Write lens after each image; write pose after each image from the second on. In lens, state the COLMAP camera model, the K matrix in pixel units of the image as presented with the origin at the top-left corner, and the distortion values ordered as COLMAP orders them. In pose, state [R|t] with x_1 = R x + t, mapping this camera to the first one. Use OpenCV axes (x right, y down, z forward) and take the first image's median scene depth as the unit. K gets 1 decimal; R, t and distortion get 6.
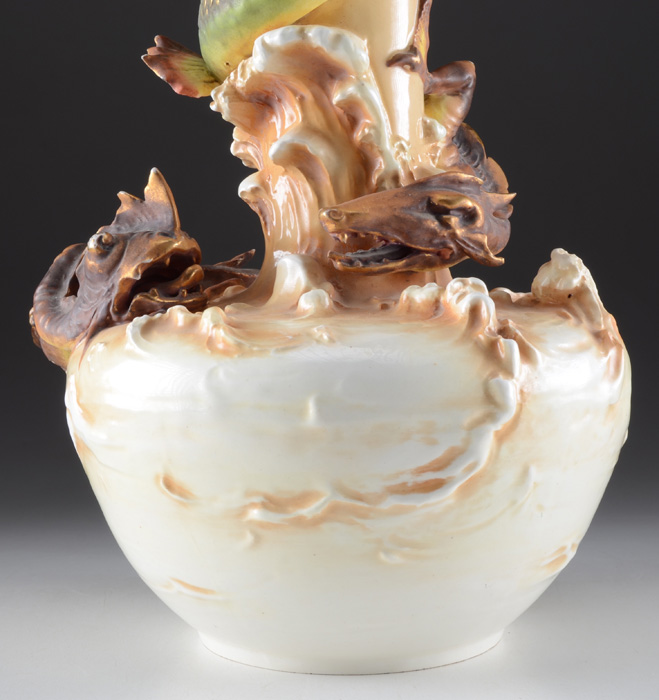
lens RADIAL K [[1427.1, 0, 329.5], [0, 1427.1, 350.0], [0, 0, 1]] dist [0.004199, -0.033538]
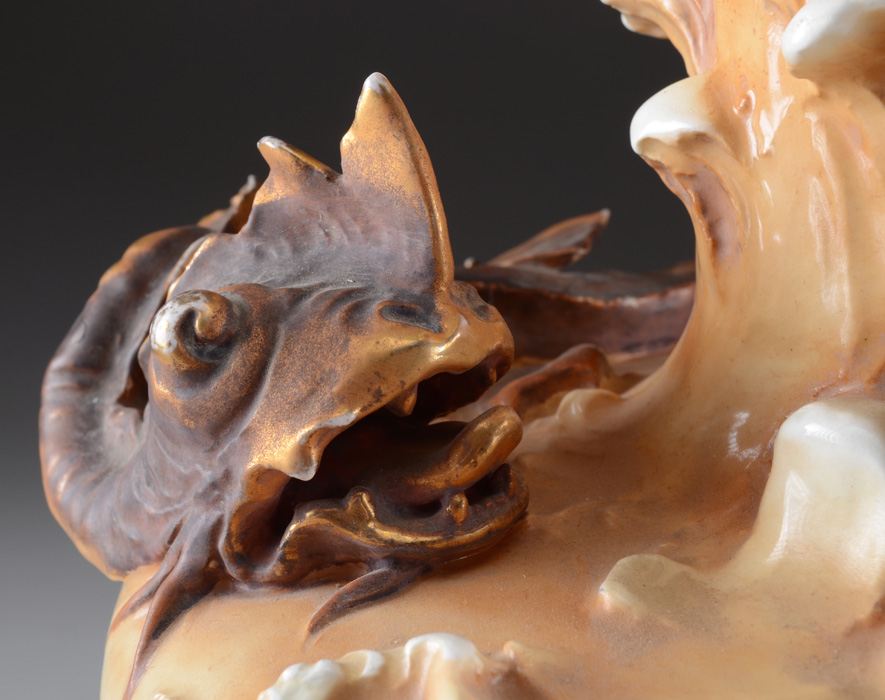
lens RADIAL K [[1356.9, 0, 361.1], [0, 1356.9, 349.4], [0, 0, 1]] dist [-0.004602, -0.028852]
pose [[0.991202, 0.057191, -0.119364, -0.090234], [-0.032867, 0.979935, 0.196587, -0.128987], [0.128212, -0.190934, 0.973194, 0.725675]]
